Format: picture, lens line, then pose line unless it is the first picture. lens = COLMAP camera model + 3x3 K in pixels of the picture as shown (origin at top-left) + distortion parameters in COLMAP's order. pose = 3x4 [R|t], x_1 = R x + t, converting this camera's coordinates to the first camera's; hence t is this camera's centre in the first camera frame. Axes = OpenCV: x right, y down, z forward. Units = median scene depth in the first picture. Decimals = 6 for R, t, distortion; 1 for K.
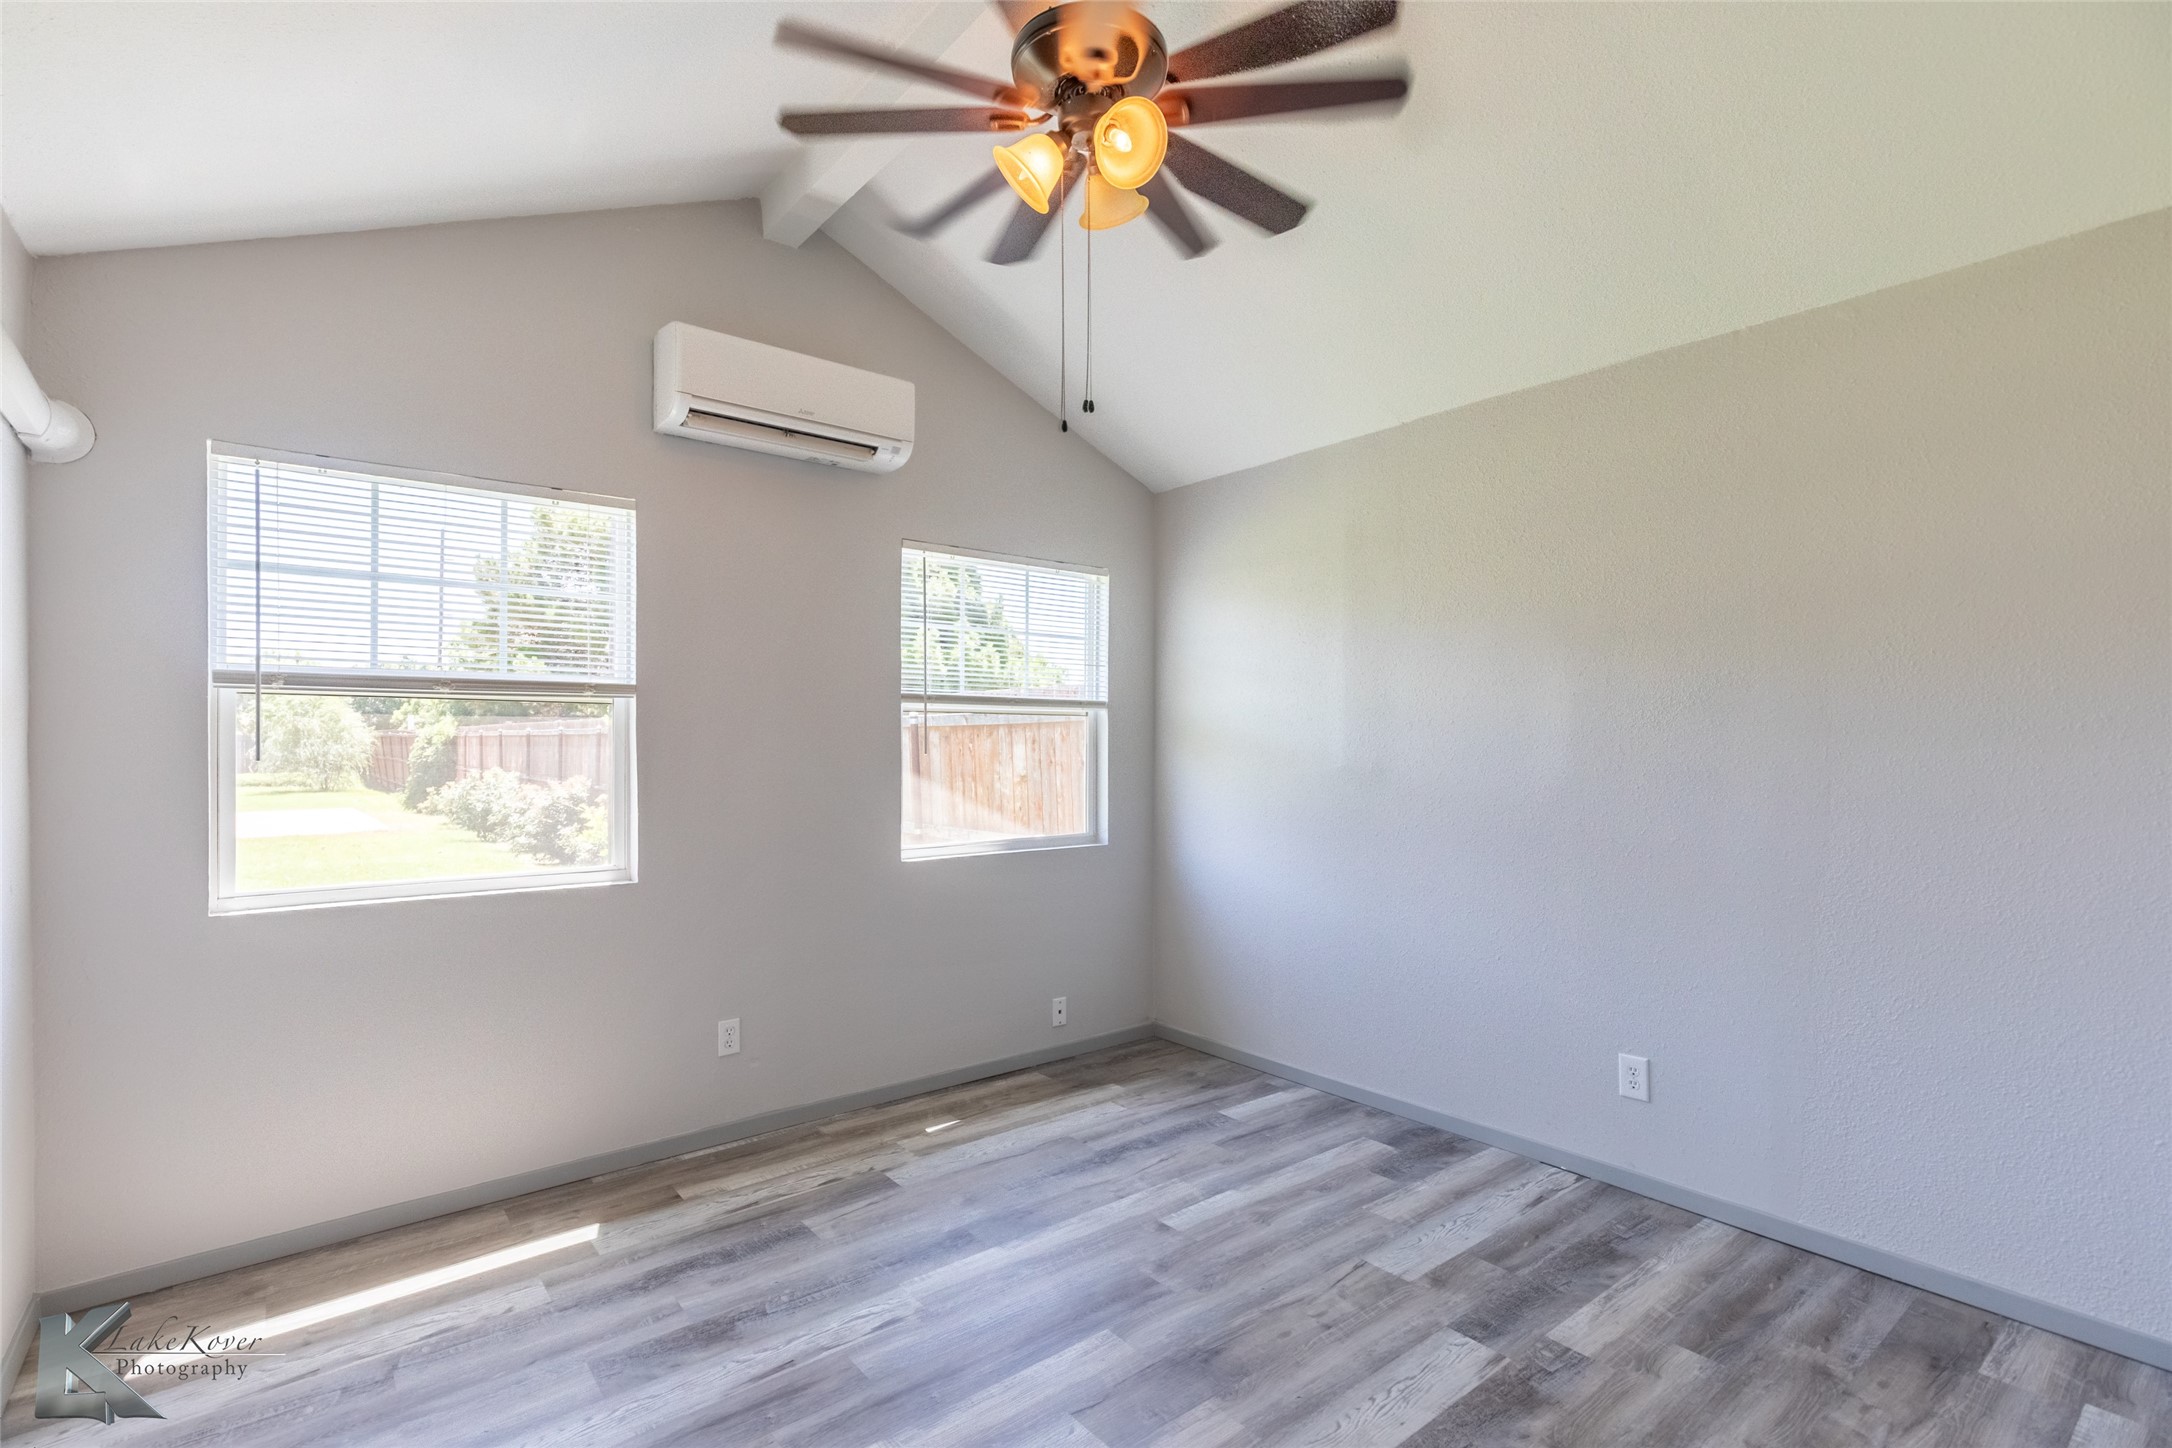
lens RADIAL K [[1034.5, 0, 1074.0], [0, 1034.5, 733.1], [0, 0, 1]] dist [0.009877, 0.000380]
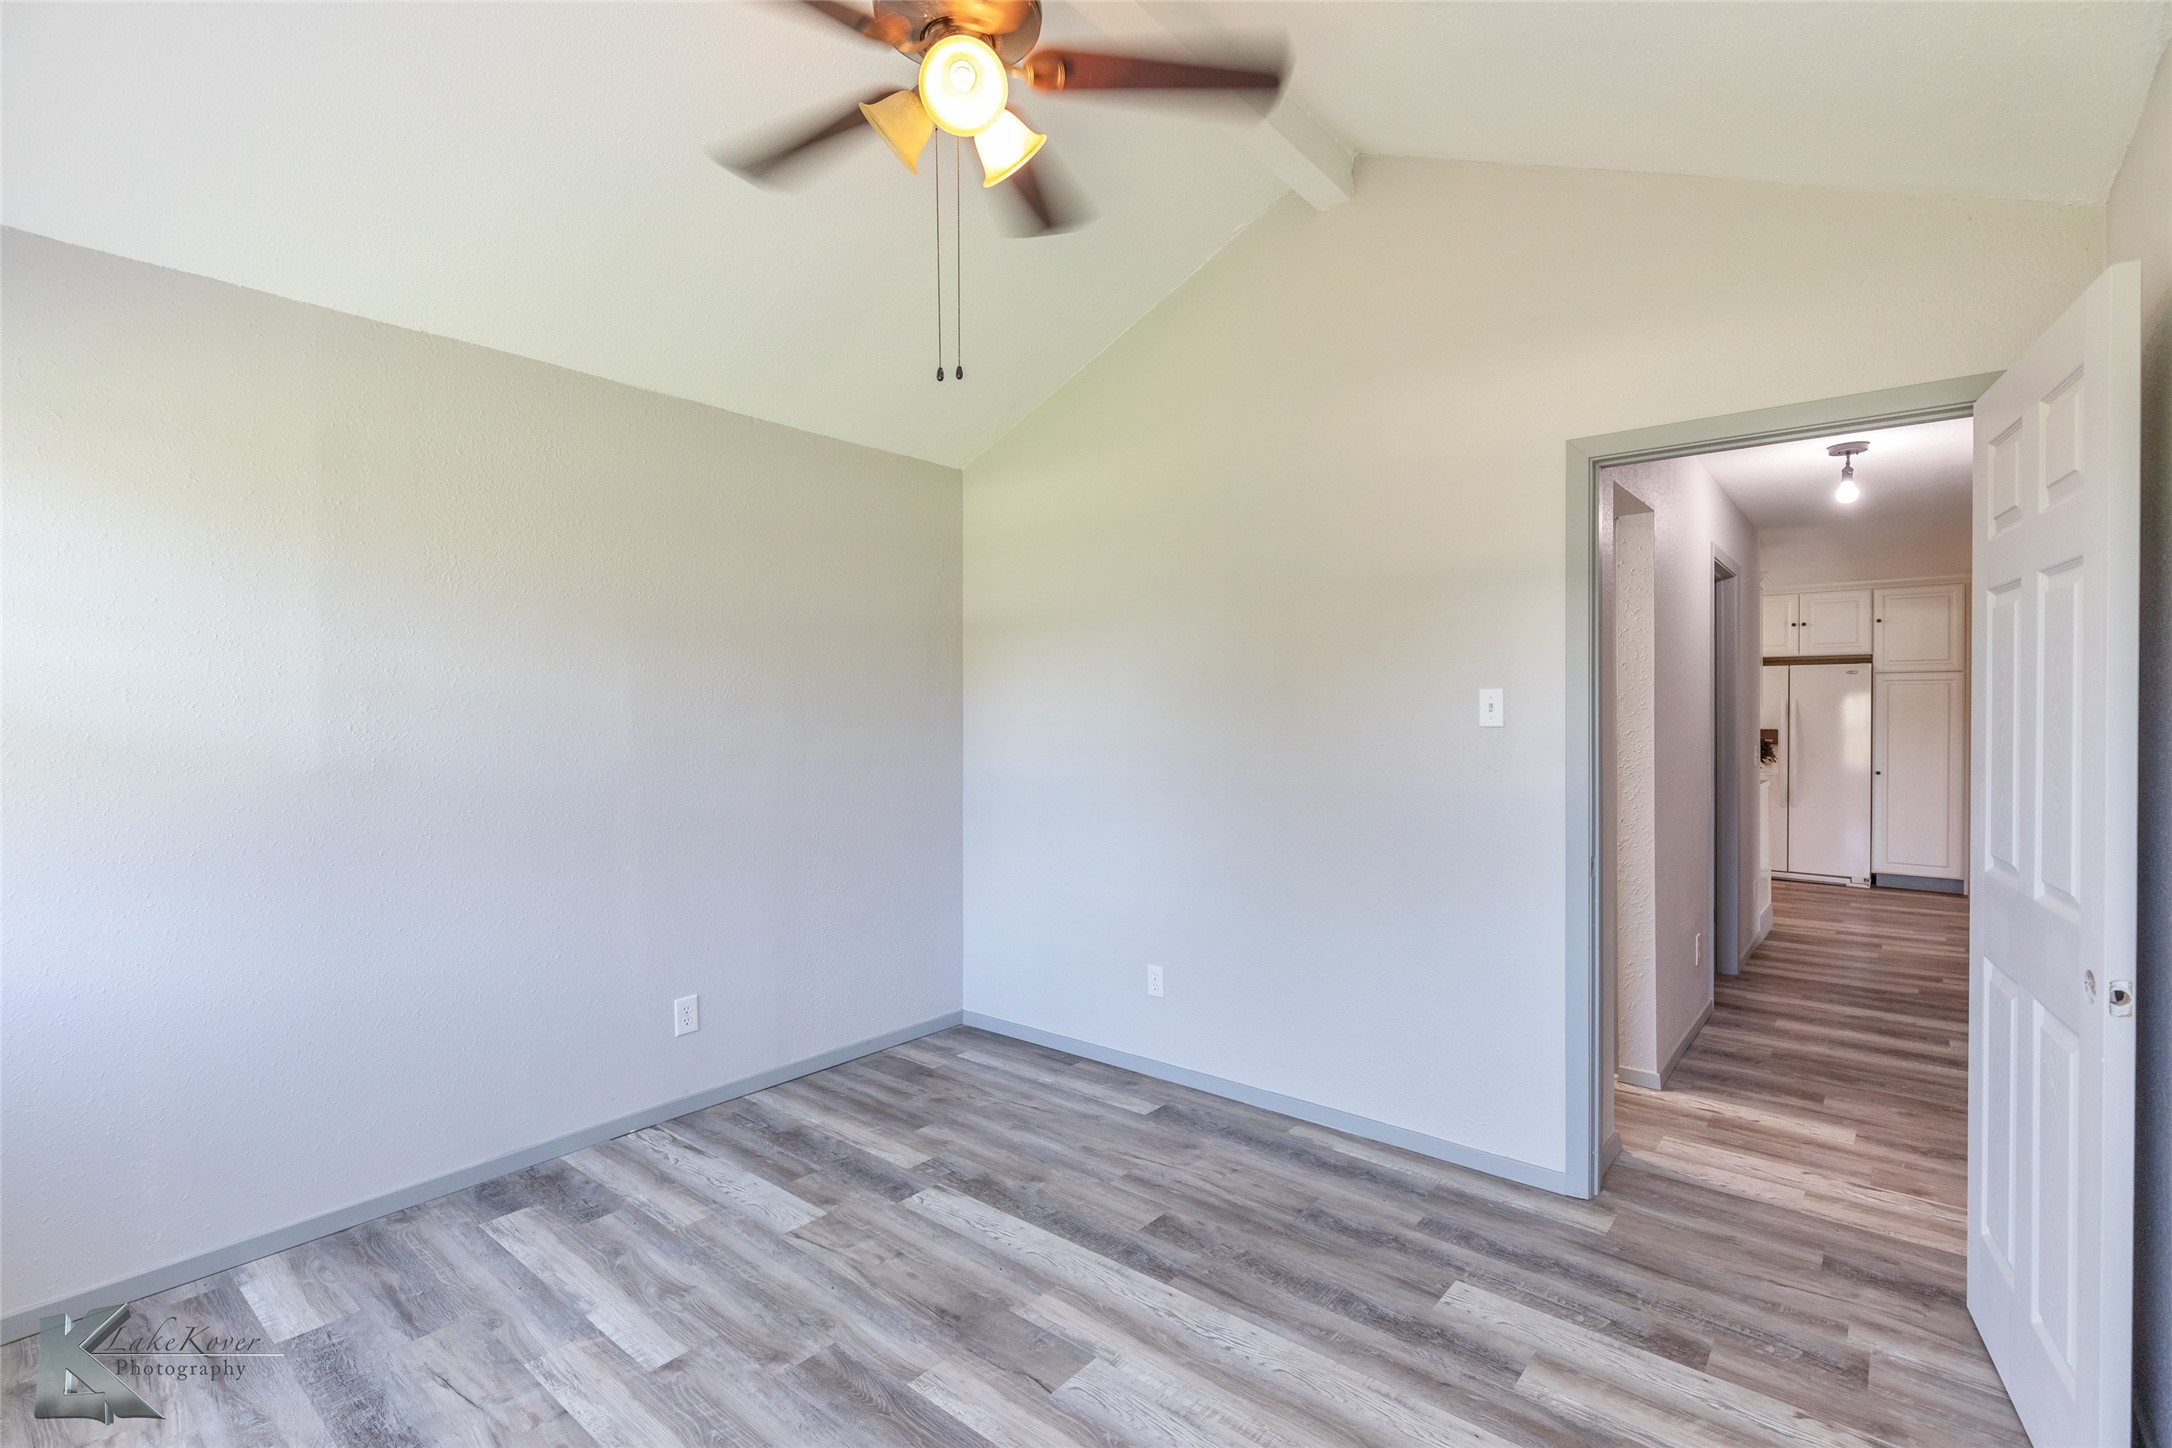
lens RADIAL K [[1034.5, 0, 1073.8], [0, 1034.5, 721.5], [0, 0, 1]] dist [0.009877, 0.000380]
pose [[-0.217922, -0.005106, 0.975953, -0.732963], [-0.001271, 0.999987, 0.004947, -0.005658], [-0.975965, -0.000163, -0.217925, 0.880451]]
